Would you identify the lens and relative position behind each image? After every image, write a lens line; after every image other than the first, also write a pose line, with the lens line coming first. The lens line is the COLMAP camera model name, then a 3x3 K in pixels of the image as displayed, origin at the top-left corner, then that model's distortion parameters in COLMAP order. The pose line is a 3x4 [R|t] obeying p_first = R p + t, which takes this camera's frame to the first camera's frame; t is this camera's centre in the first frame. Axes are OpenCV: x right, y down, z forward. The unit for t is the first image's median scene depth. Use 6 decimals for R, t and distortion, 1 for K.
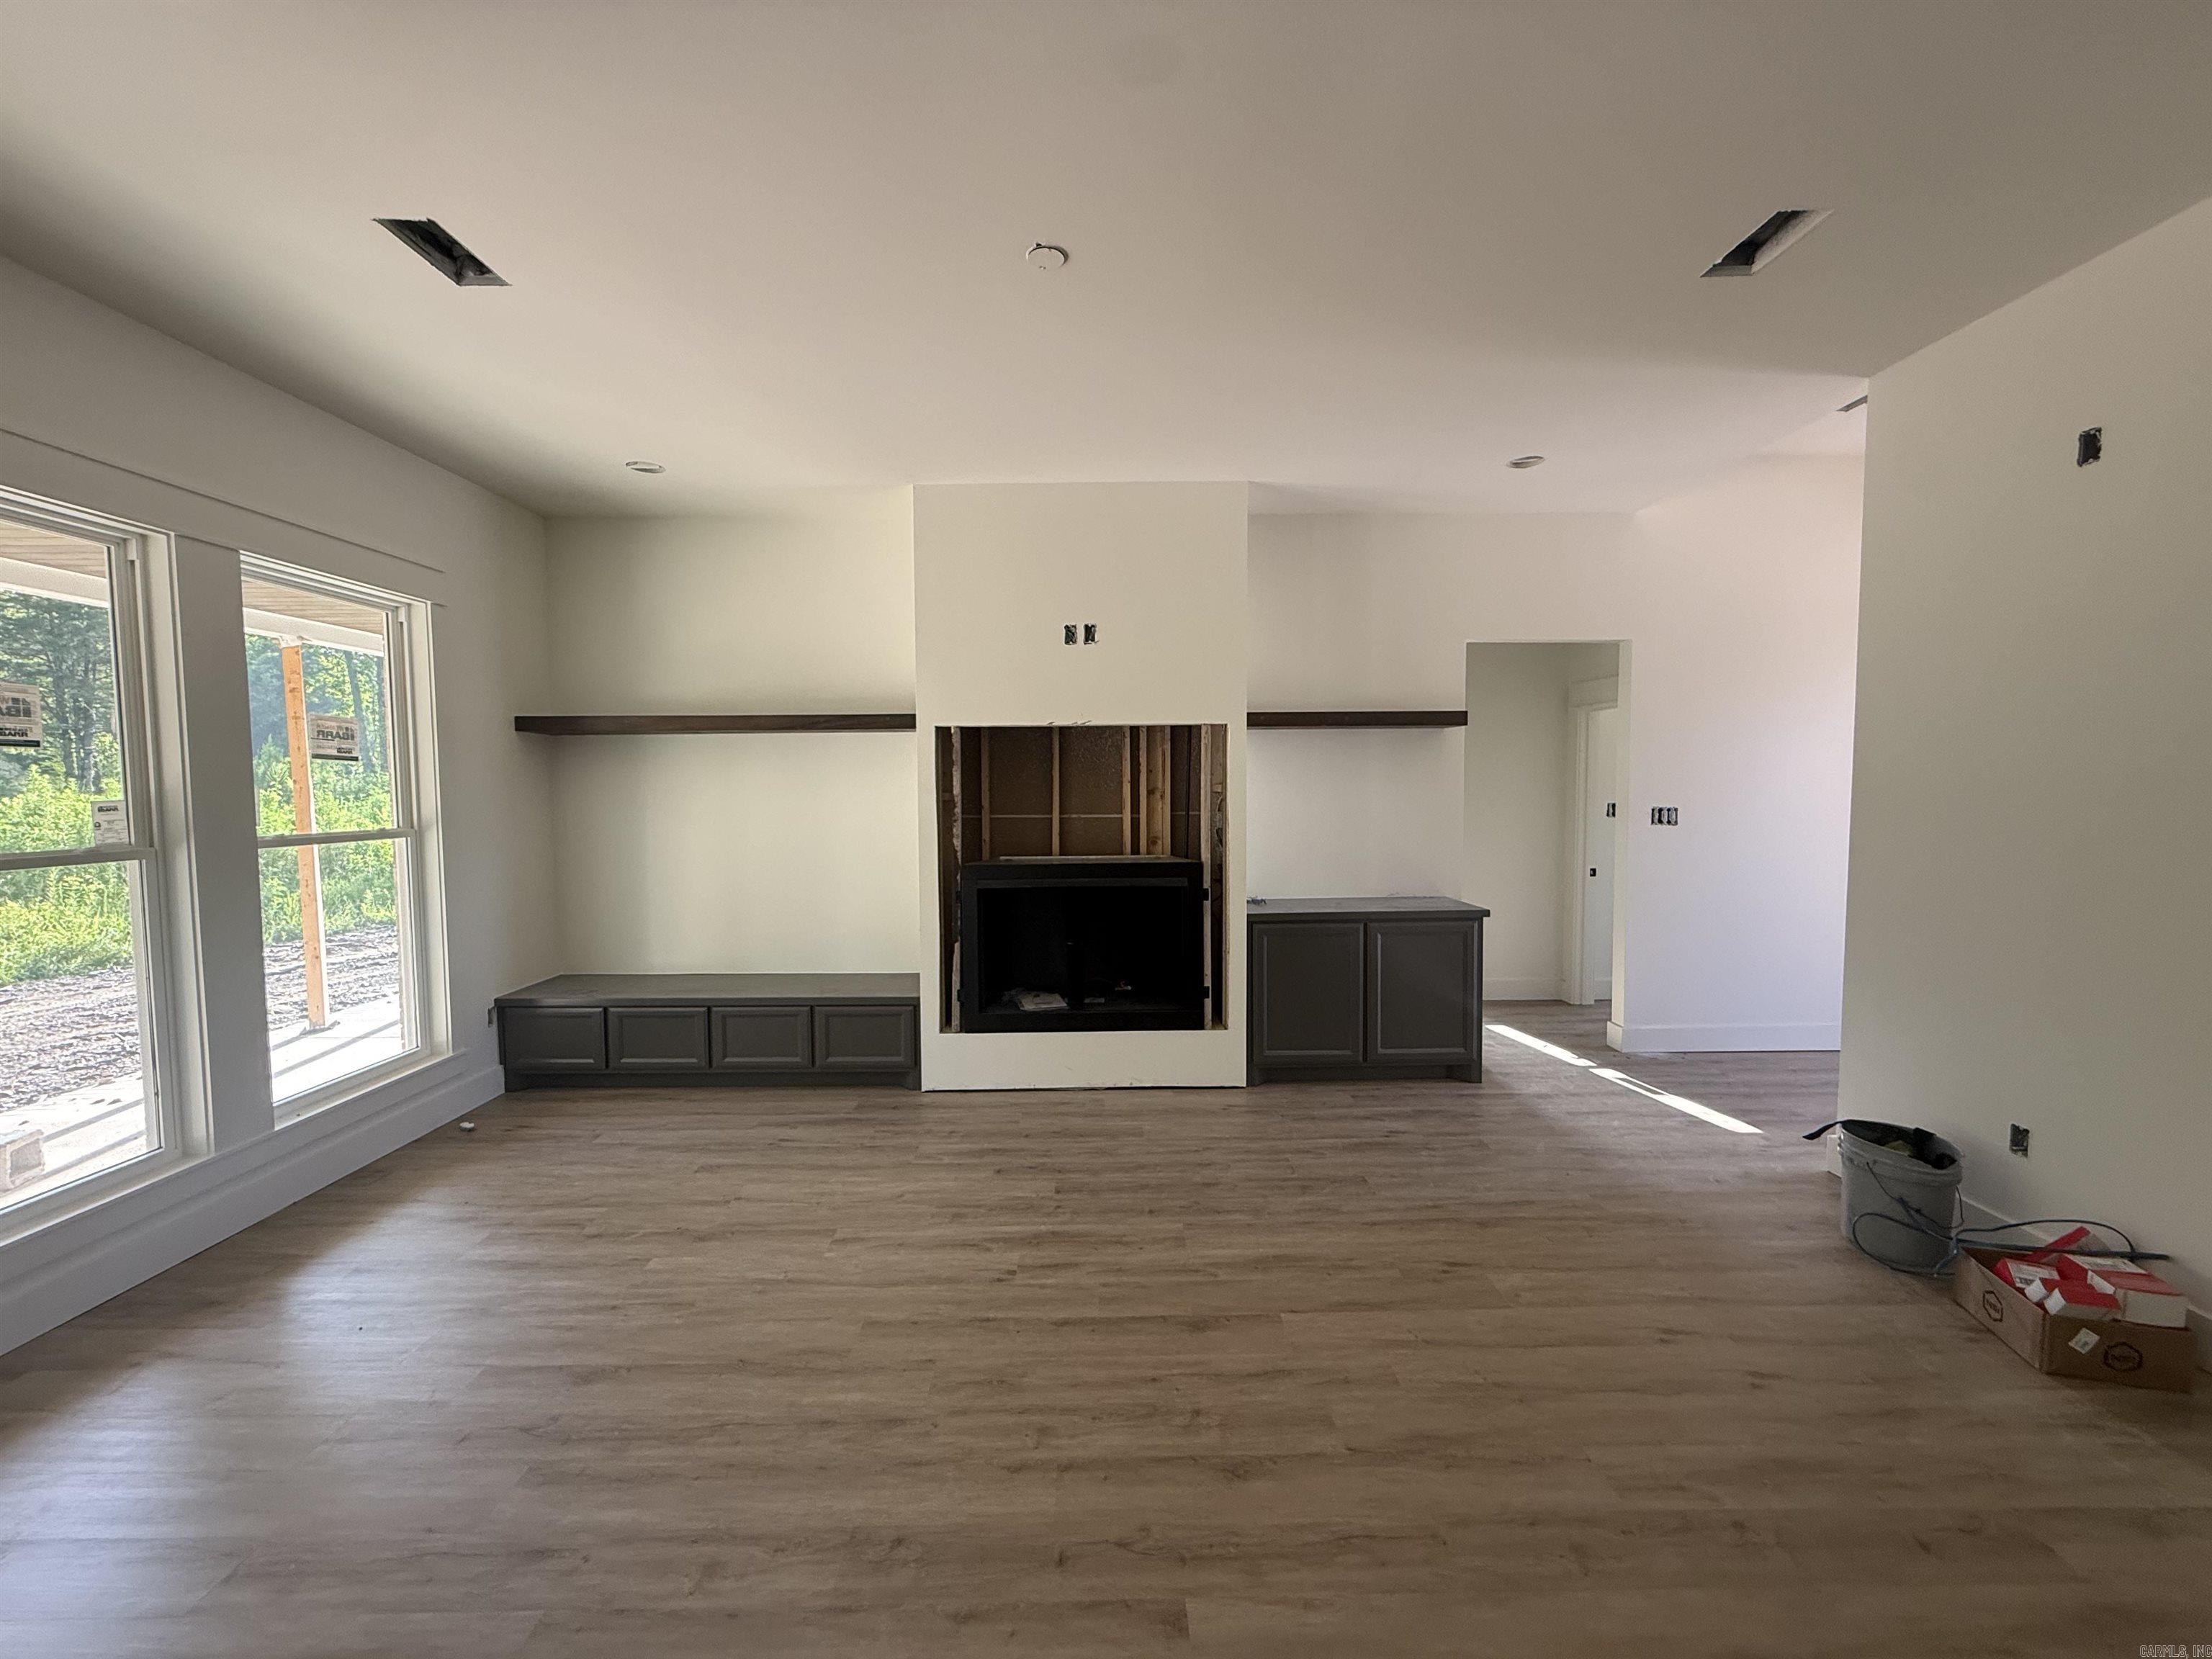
lens RADIAL K [[882.7, 0, 1100.0], [0, 882.7, 831.0], [0, 0, 1]] dist [-0.000888, 0.000033]
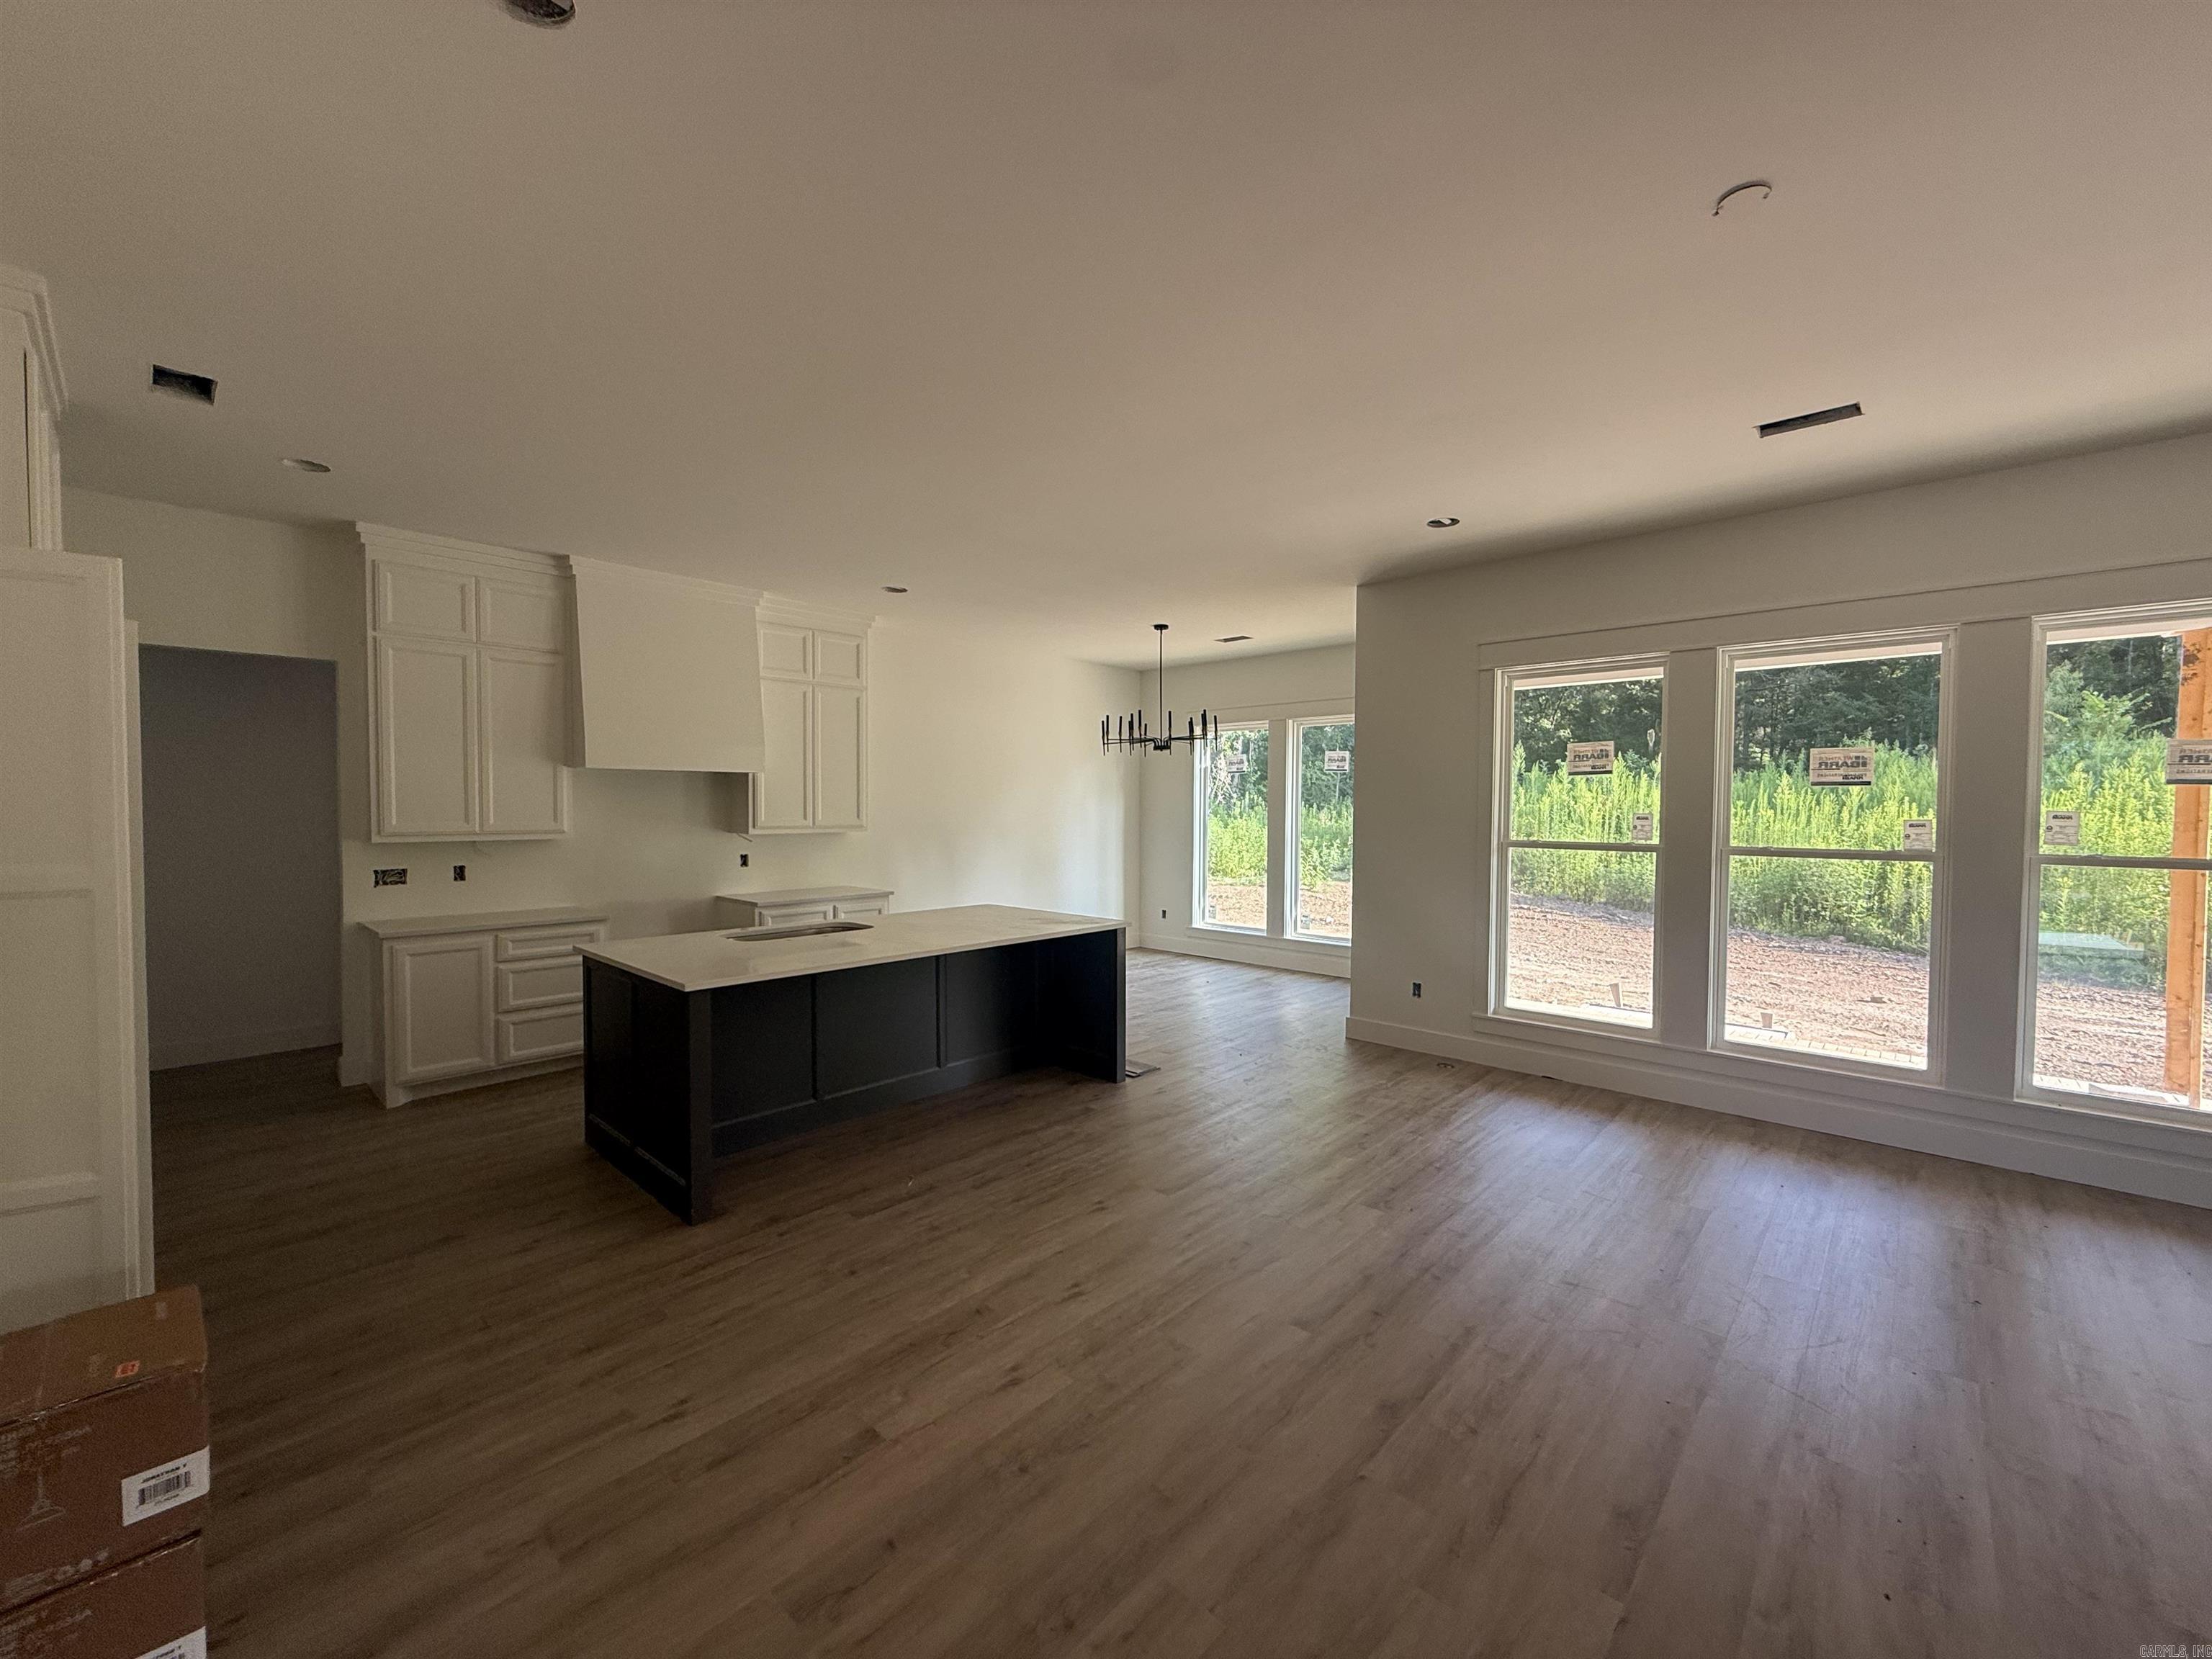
lens RADIAL K [[882.7, 0, 1100.0], [0, 882.7, 831.0], [0, 0, 1]] dist [-0.000888, 0.000033]
pose [[-0.687853, 0.026634, -0.725361, 0.554744], [-0.037192, 0.996721, 0.071867, -0.045130], [0.724897, 0.076411, -0.684606, 0.654387]]
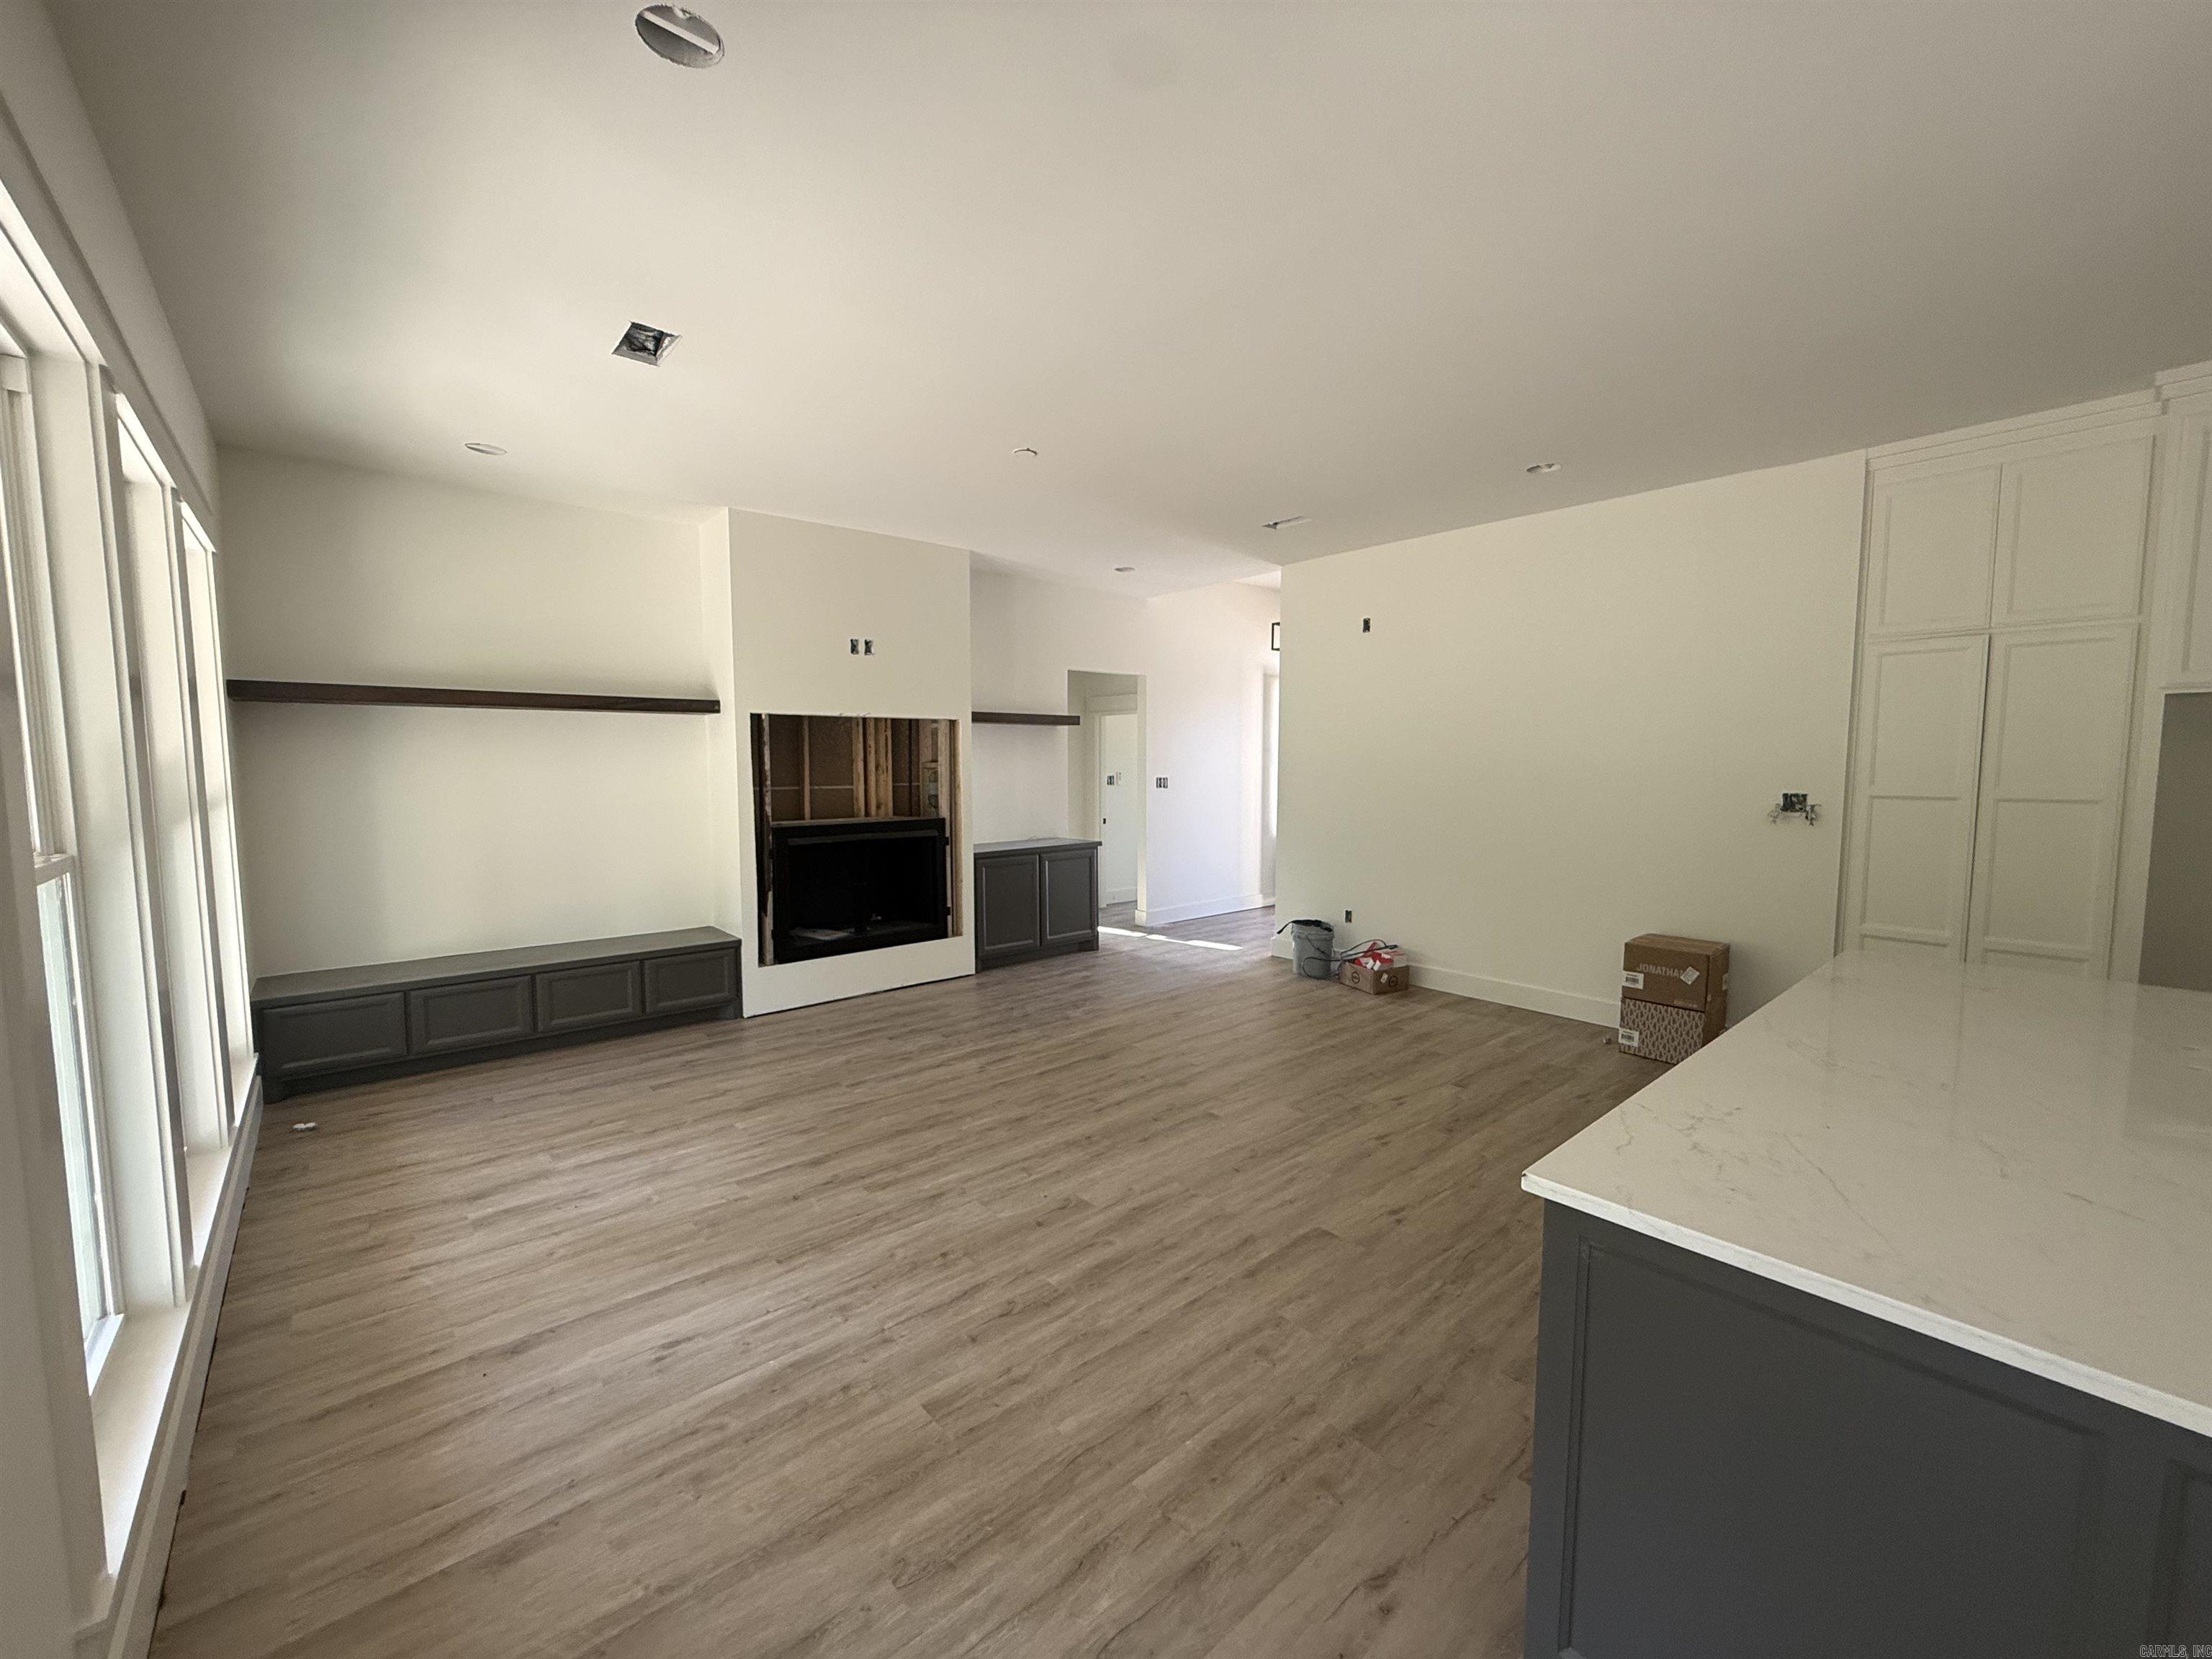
lens RADIAL K [[882.7, 0, 1100.0], [0, 882.7, 831.0], [0, 0, 1]] dist [-0.000888, 0.000033]
pose [[0.762675, -0.045012, 0.645214, -0.607530], [0.029462, 0.998958, 0.034864, 0.014250], [-0.646111, -0.007581, 0.763206, -0.227518]]
